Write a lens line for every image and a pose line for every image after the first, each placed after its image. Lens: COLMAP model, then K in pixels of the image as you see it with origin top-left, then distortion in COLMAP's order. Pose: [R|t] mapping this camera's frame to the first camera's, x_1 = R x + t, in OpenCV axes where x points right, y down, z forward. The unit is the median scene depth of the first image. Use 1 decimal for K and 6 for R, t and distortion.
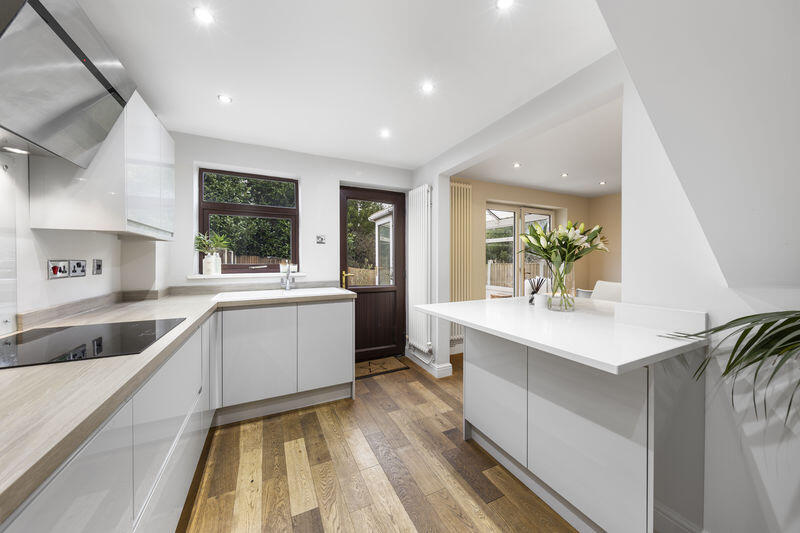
lens RADIAL K [[279.6, 0, 404.8], [0, 279.6, 261.2], [0, 0, 1]] dist [-0.001034, -0.000187]
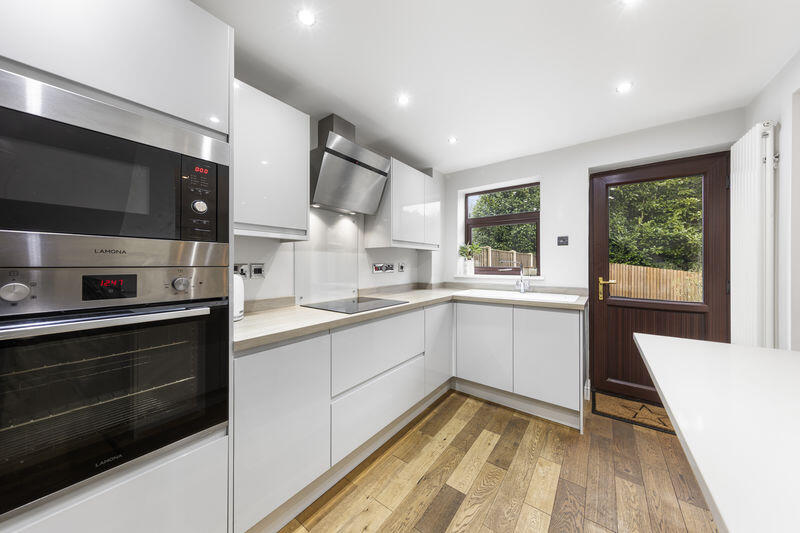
lens RADIAL K [[266.1, 0, 405.1], [0, 266.1, 263.4], [0, 0, 1]] dist [0.001539, 0.000153]
pose [[0.450737, -0.000310, -0.892657, 0.323287], [-0.004416, 0.999987, -0.002577, -0.000155], [0.892646, 0.005104, 0.450730, 0.216352]]
